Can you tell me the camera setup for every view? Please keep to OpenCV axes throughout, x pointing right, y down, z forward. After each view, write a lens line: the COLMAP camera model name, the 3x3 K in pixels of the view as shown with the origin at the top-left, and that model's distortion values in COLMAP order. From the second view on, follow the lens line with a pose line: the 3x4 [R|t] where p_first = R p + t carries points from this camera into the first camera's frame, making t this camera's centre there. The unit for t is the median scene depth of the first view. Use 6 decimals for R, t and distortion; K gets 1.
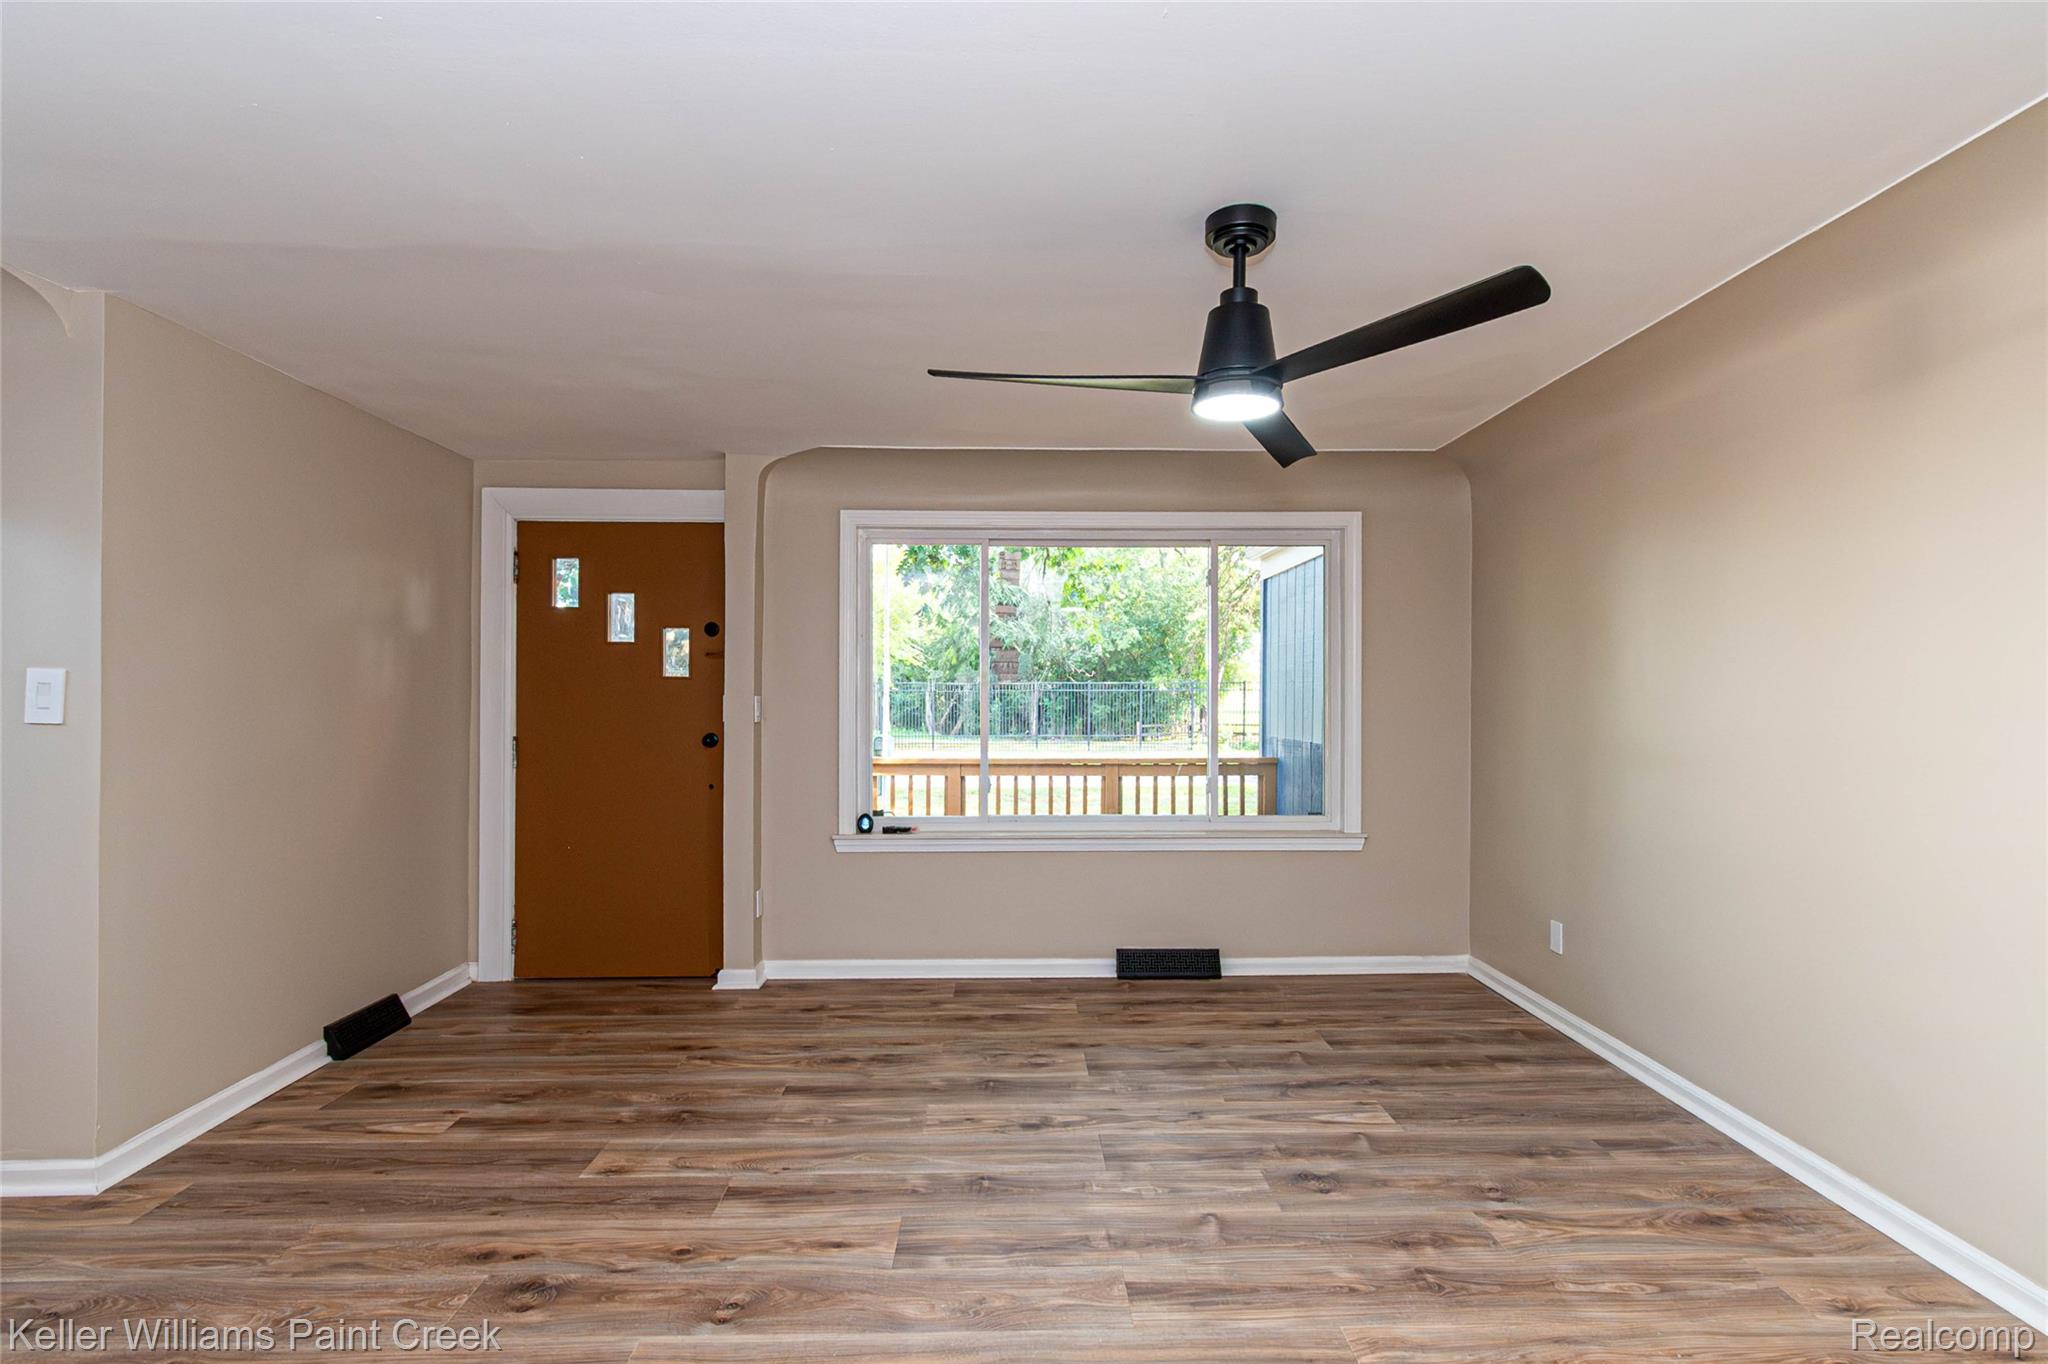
lens RADIAL K [[967.3, 0, 1026.1], [0, 967.3, 694.9], [0, 0, 1]] dist [-0.003934, 0.000101]
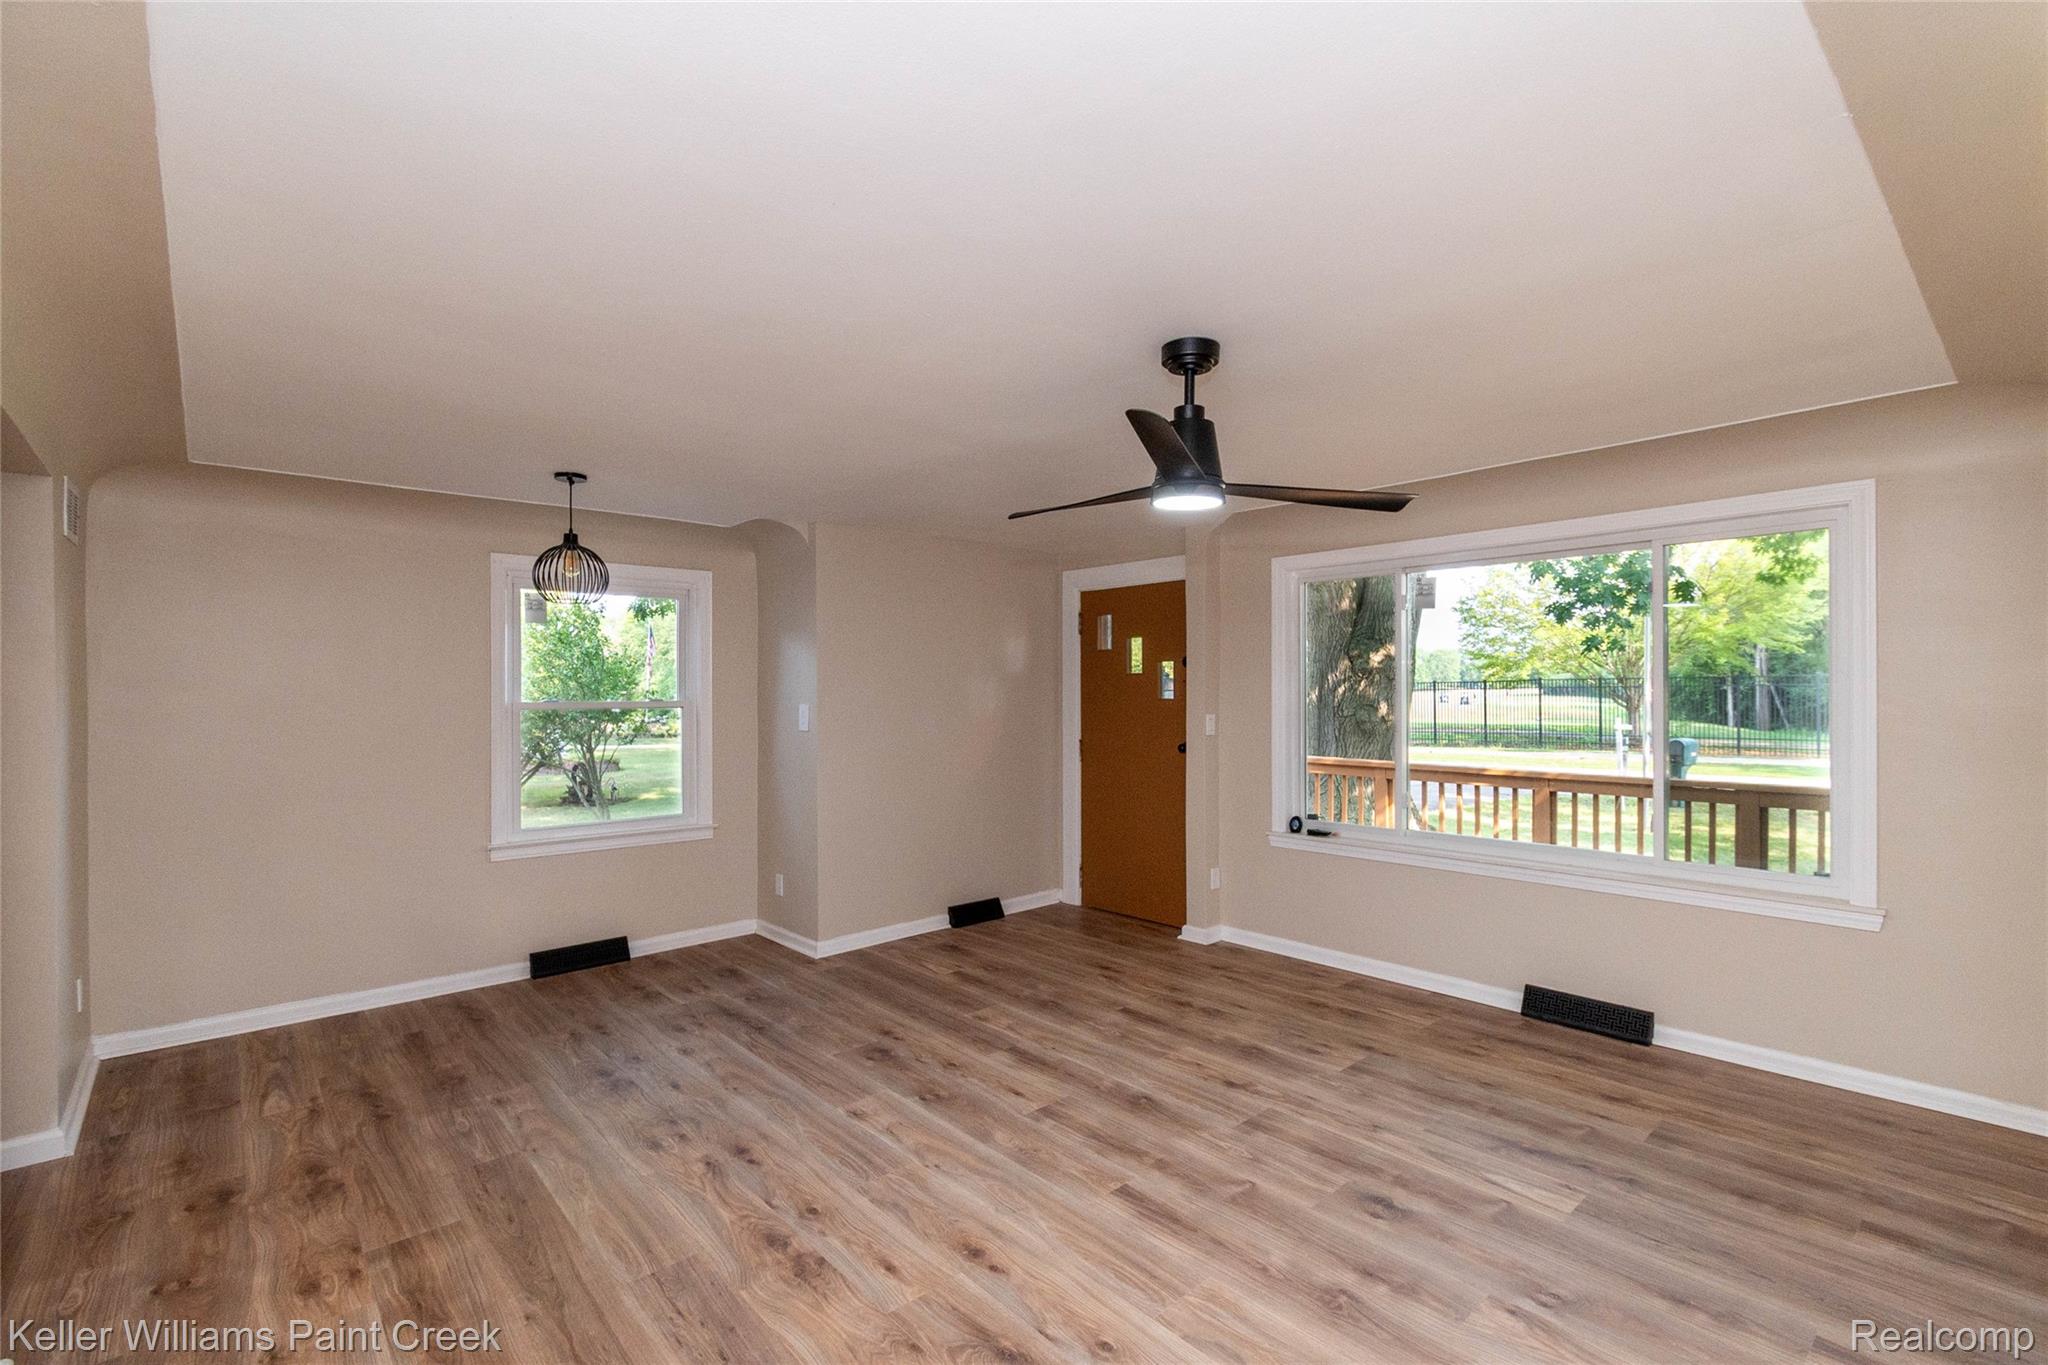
lens RADIAL K [[915.1, 0, 1028.1], [0, 915.1, 692.6], [0, 0, 1]] dist [0.000159, -0.000673]
pose [[0.649956, -0.002328, -0.759968, 0.470222], [0.006620, 0.999975, 0.002598, -0.031278], [0.759943, -0.006720, 0.649955, 0.042460]]
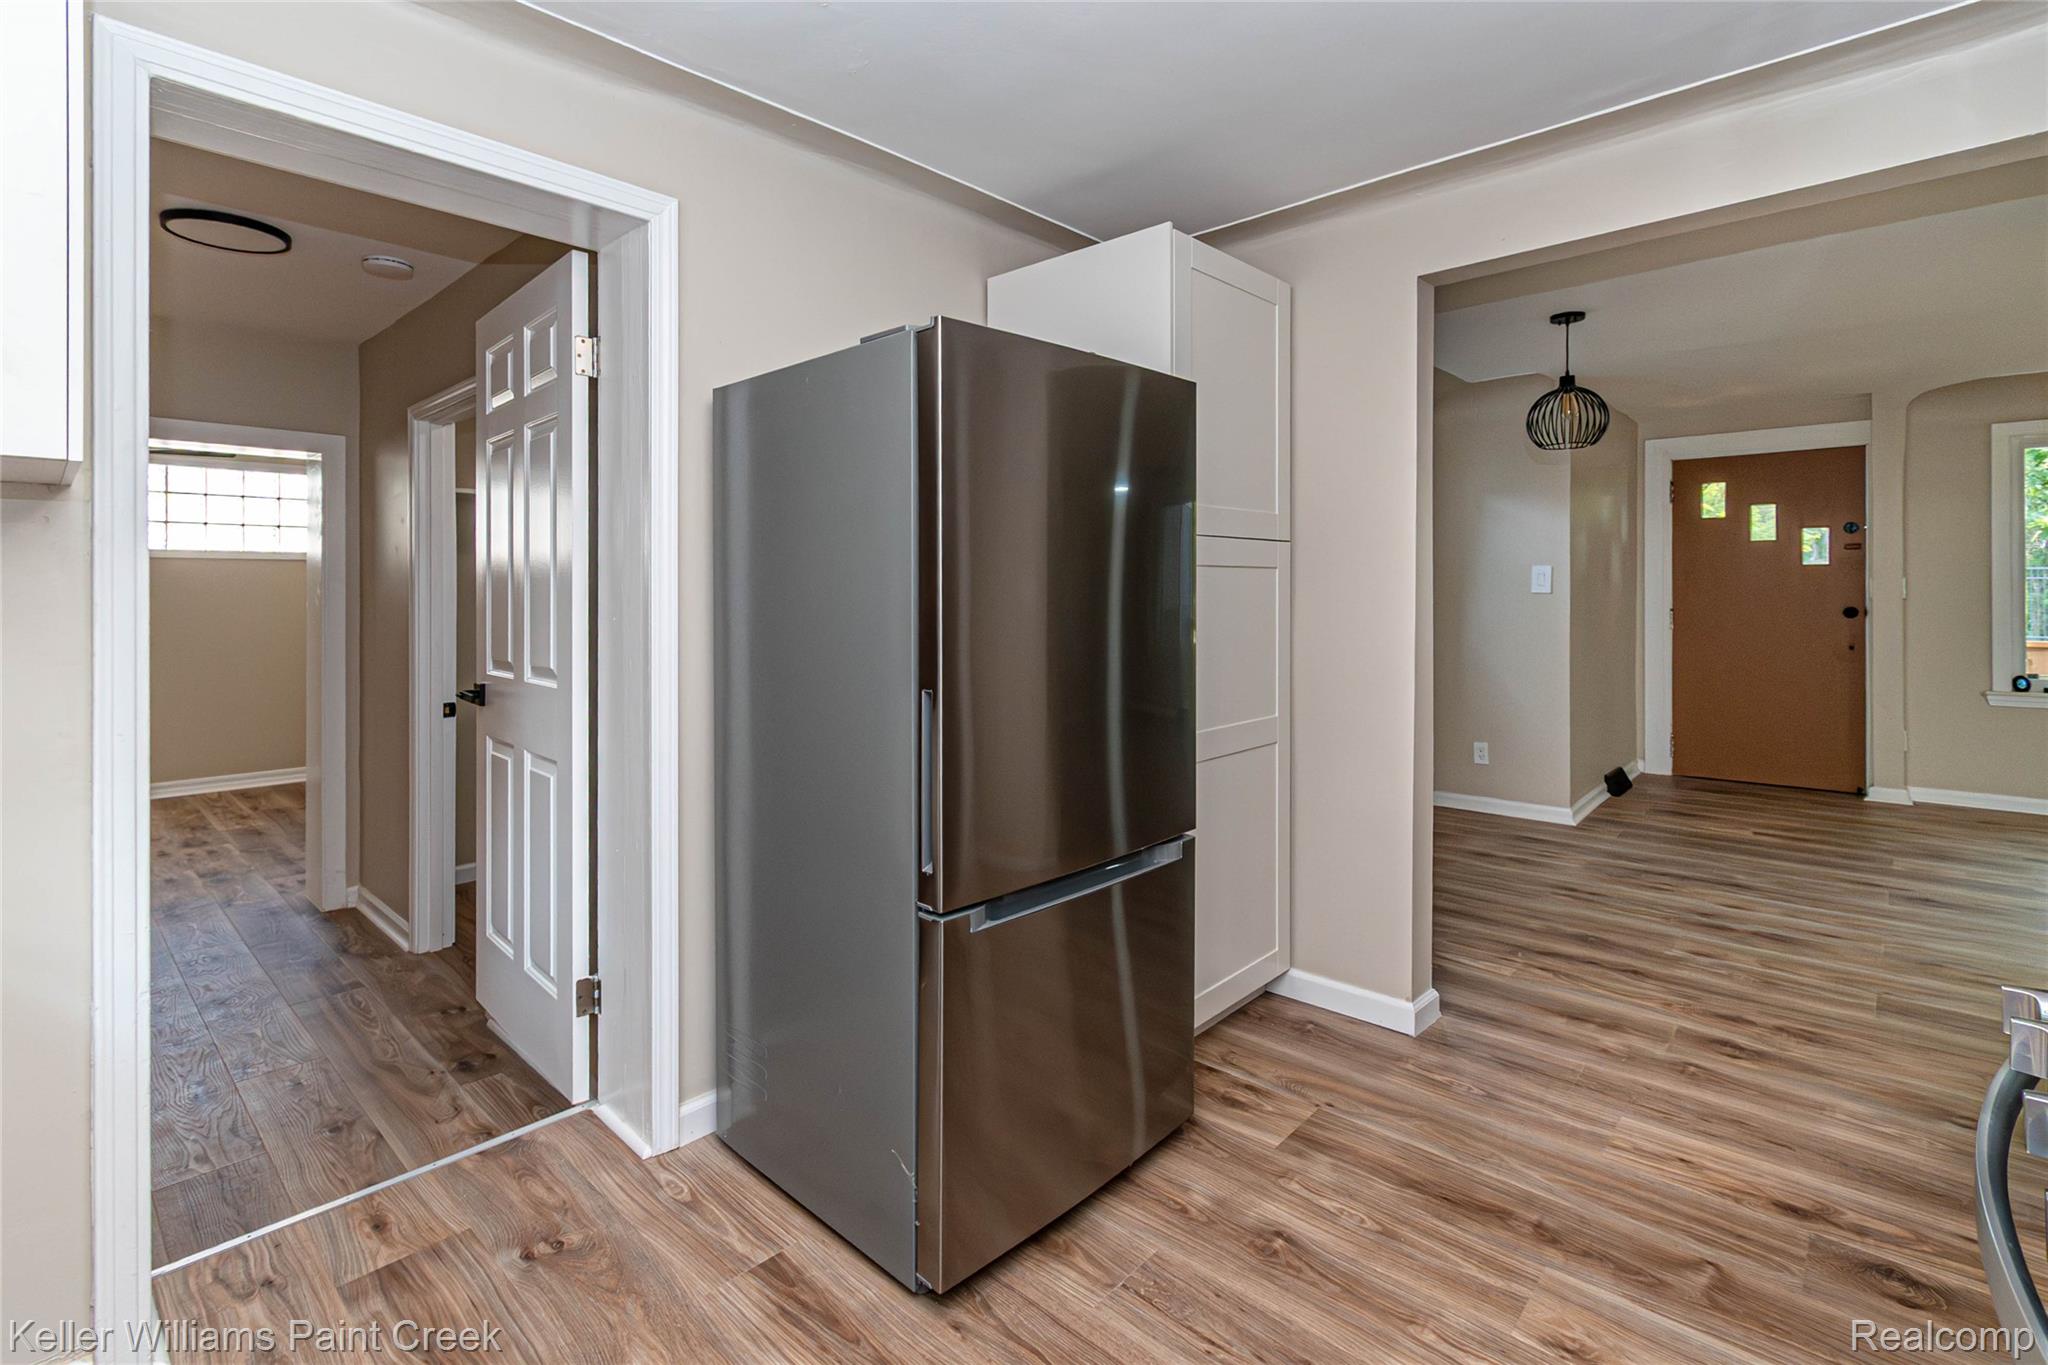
lens RADIAL K [[915.1, 0, 1038.1], [0, 915.1, 586.8], [0, 0, 1]] dist [0.000159, -0.000673]
pose [[0.704727, -0.009834, -0.709410, -0.223263], [0.009031, 0.999947, -0.004890, 0.009099], [0.709421, -0.002961, 0.704779, -0.655602]]
